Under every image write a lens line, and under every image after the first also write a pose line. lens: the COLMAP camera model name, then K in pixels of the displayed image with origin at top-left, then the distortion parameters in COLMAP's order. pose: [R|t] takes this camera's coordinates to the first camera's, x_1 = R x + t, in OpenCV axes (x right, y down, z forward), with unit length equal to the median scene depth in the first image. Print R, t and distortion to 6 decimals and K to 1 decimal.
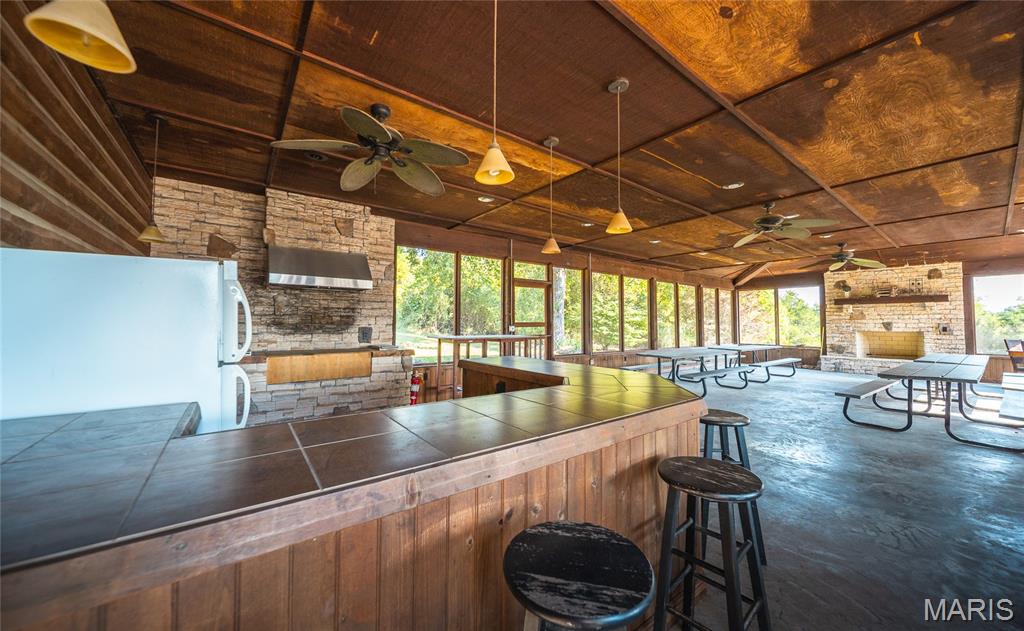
lens RADIAL K [[365.2, 0, 506.8], [0, 365.2, 309.3], [0, 0, 1]] dist [-0.000924, -0.000049]
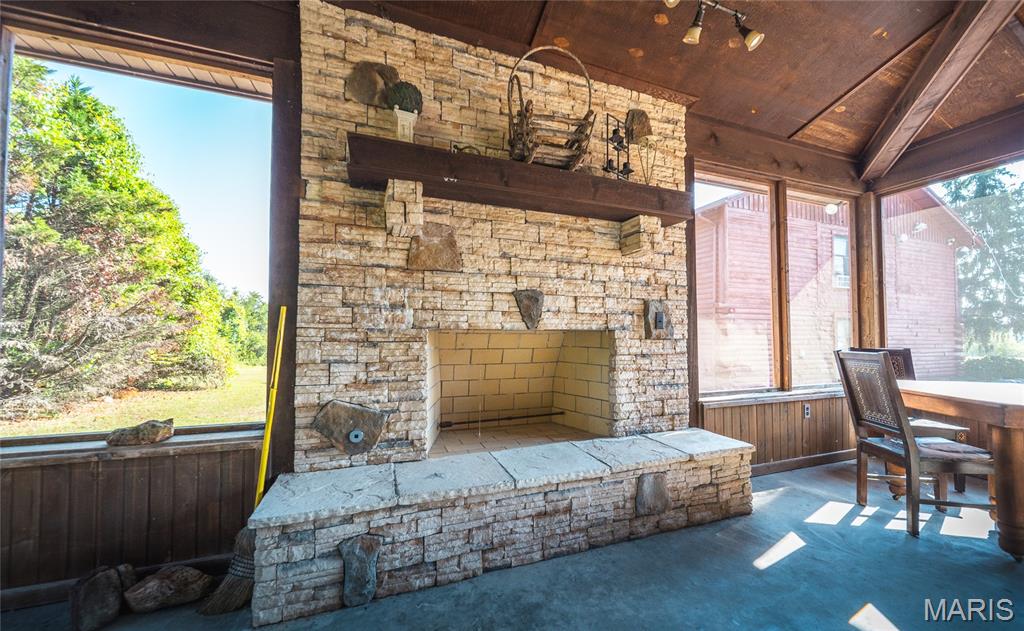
lens RADIAL K [[365.2, 0, 512.3], [0, 365.2, 321.7], [0, 0, 1]] dist [-0.000924, -0.000049]
pose [[0.294793, 0.020801, 0.955335, 0.791279], [-0.042518, 0.999058, -0.008633, 0.056214], [-0.954615, -0.038074, 0.295400, 0.910137]]
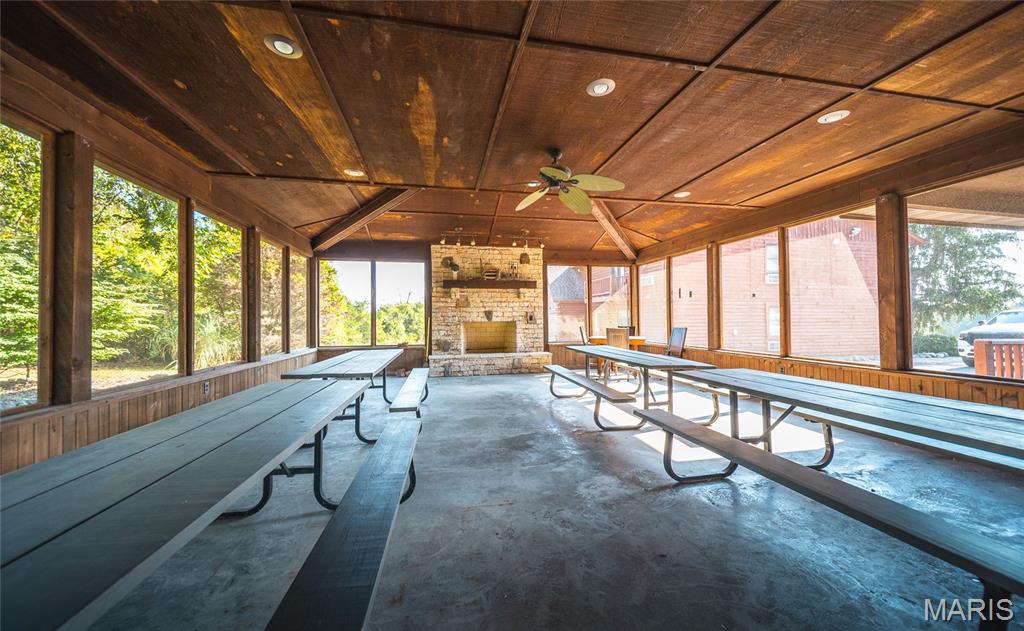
lens RADIAL K [[365.2, 0, 506.4], [0, 365.2, 311.7], [0, 0, 1]] dist [-0.000924, -0.000049]
pose [[0.445575, 0.002476, 0.895241, 0.290760], [-0.026067, 0.999608, 0.010209, 0.026976], [-0.894865, -0.027885, 0.445465, 0.565463]]
